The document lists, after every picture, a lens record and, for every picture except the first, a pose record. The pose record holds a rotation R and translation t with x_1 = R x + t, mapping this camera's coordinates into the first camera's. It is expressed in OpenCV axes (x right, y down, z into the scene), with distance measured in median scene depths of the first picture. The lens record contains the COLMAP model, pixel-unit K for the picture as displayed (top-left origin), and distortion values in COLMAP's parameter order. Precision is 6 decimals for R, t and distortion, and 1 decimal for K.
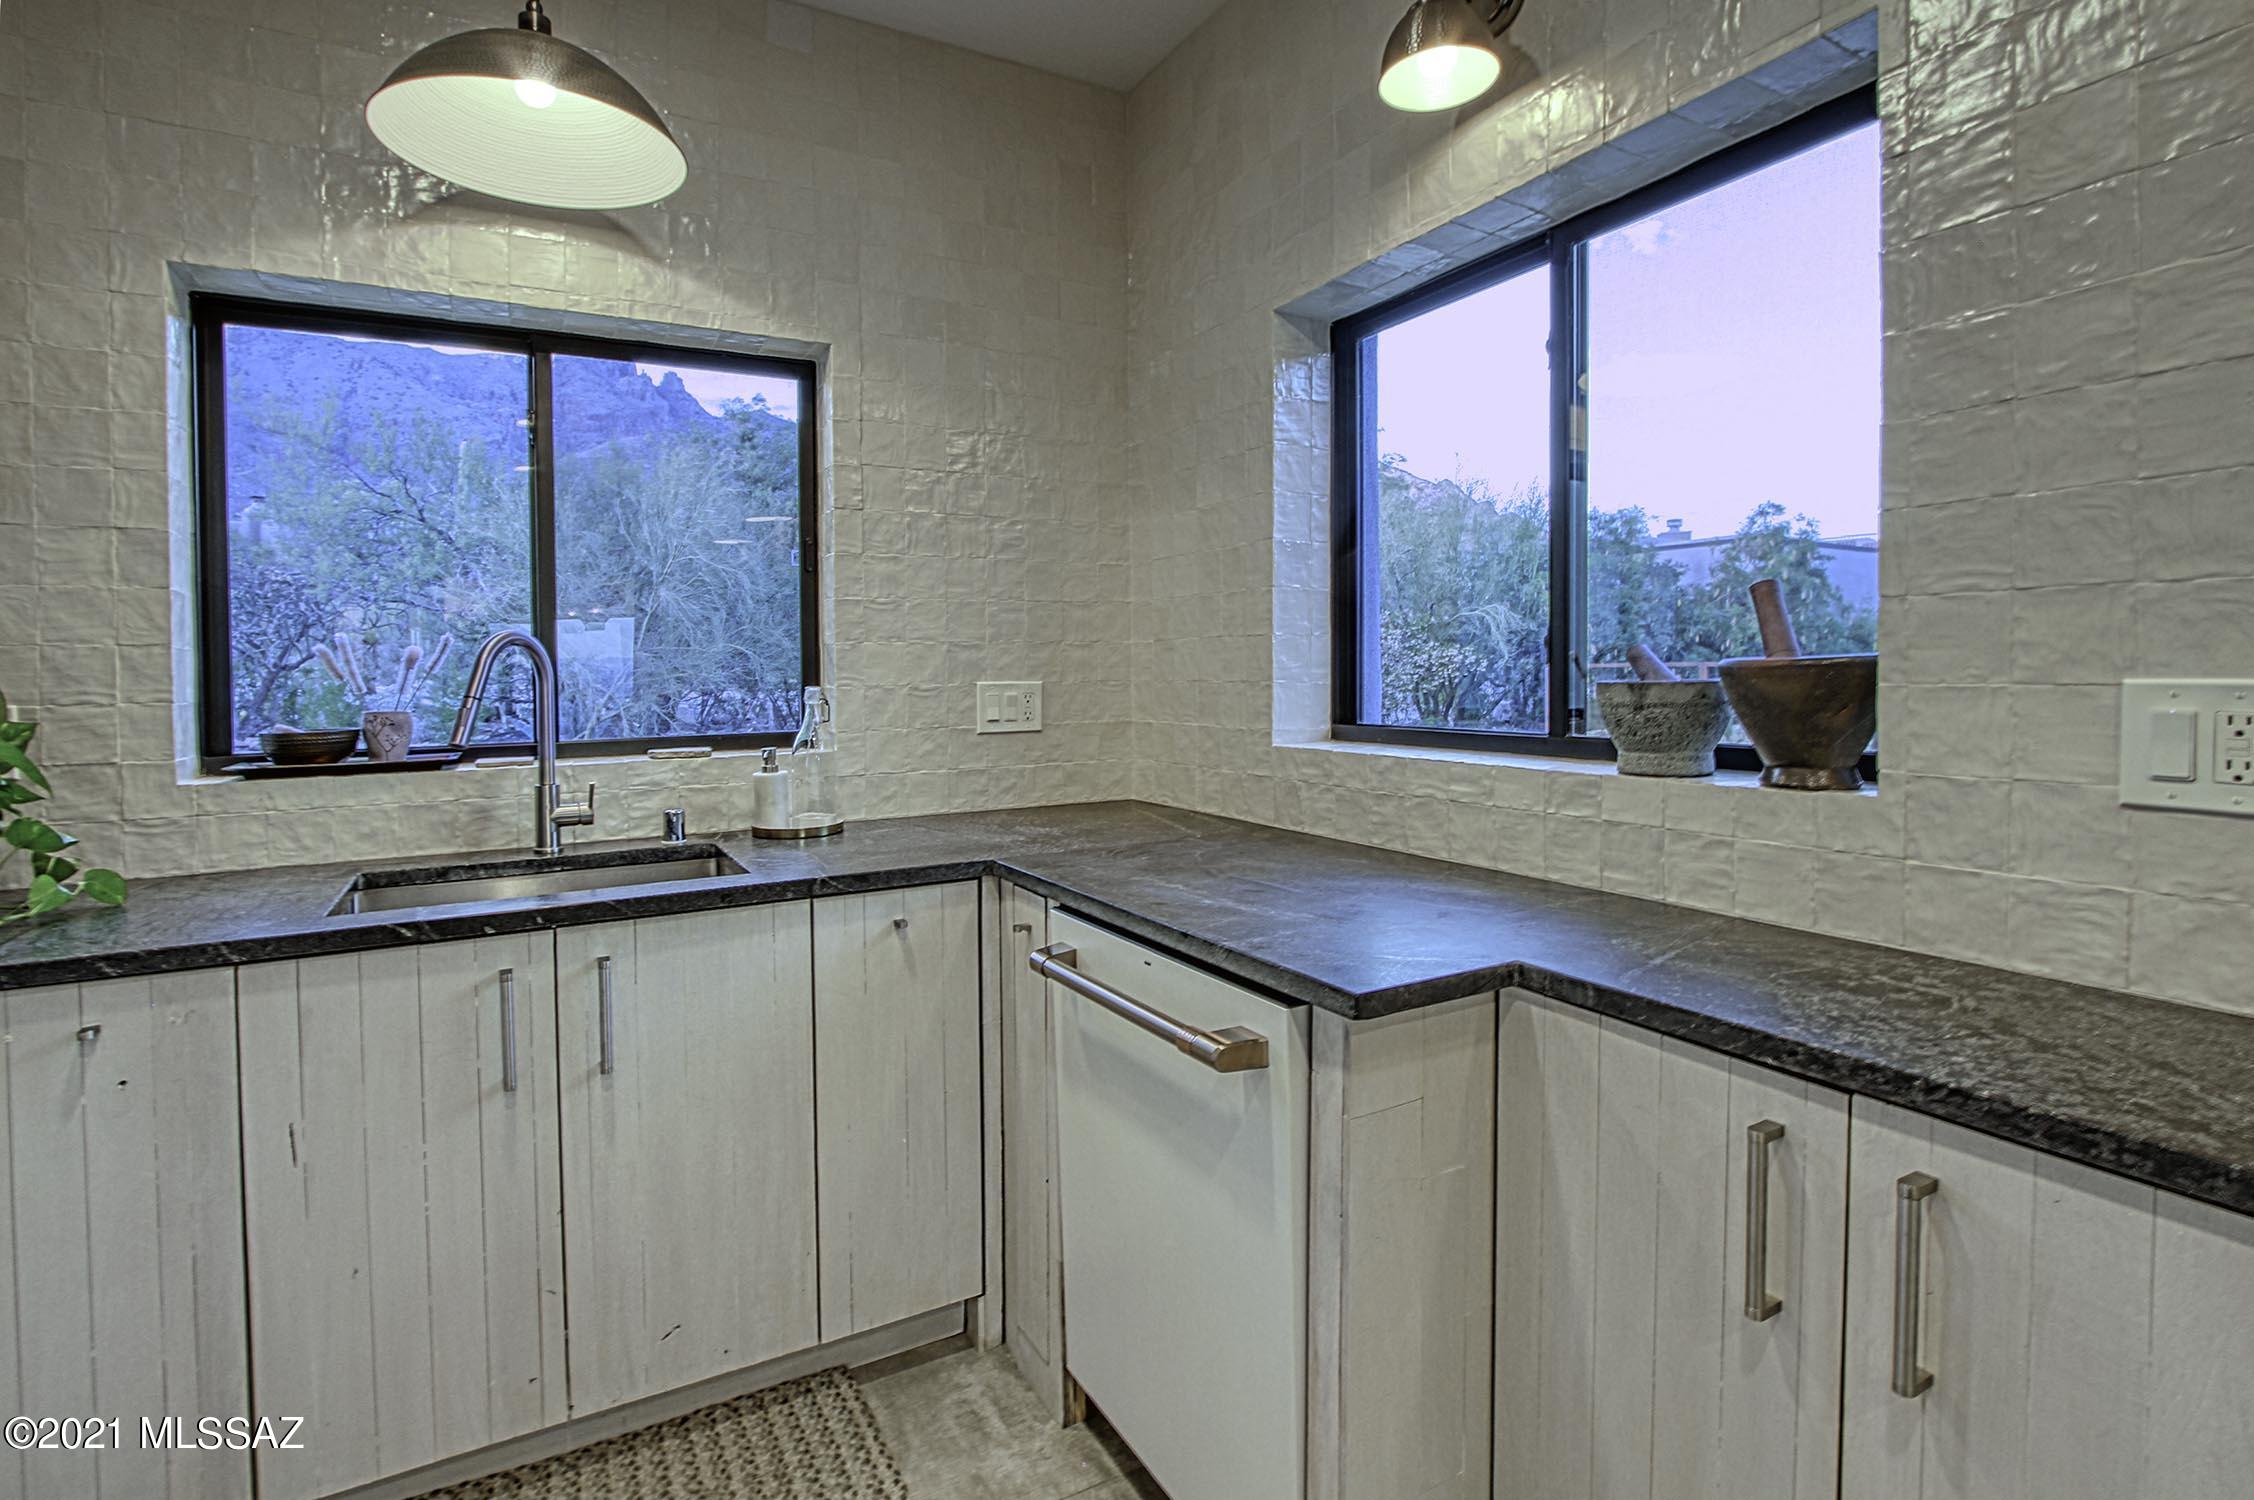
lens RADIAL K [[1067.0, 0, 1120.7], [0, 1067.0, 682.1], [0, 0, 1]] dist [-0.015220, 0.001309]
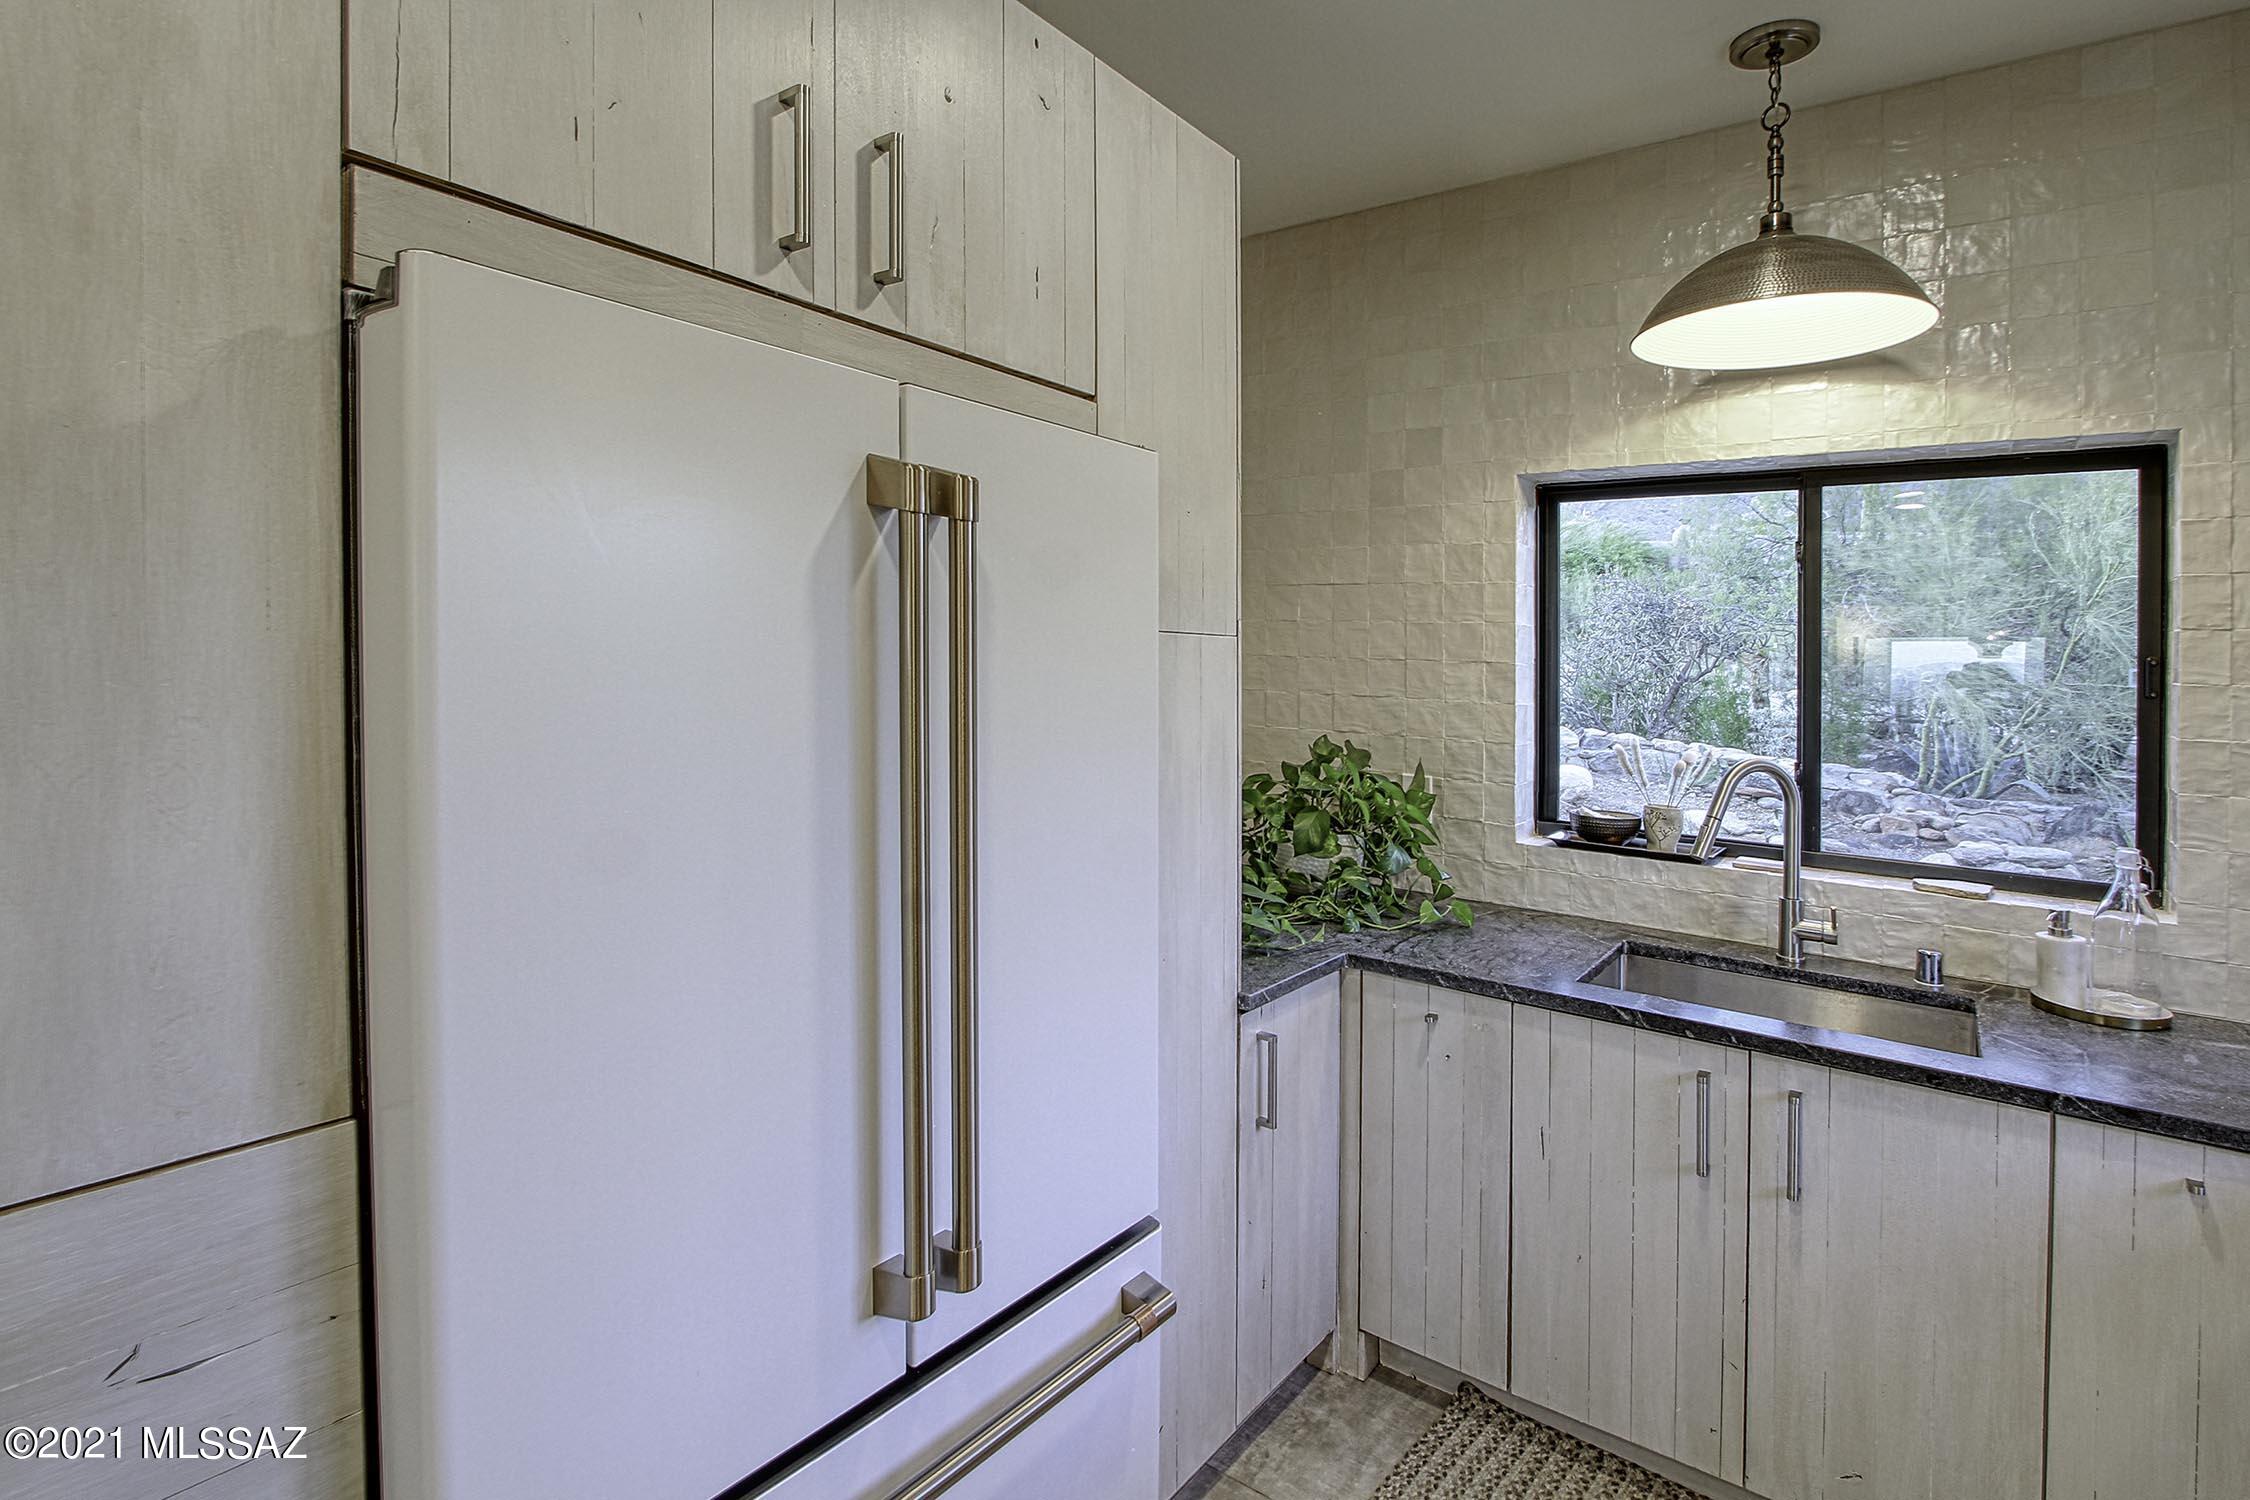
lens RADIAL K [[1099.9, 0, 1125.0], [0, 1099.9, 750.0], [0, 0, 1]] dist [-0.016266, 0.000286]
pose [[0.399665, 0.105008, -0.910627, 0.172492], [-0.045593, 0.994465, 0.094665, -0.134714], [0.915527, 0.003683, 0.402240, -0.016979]]
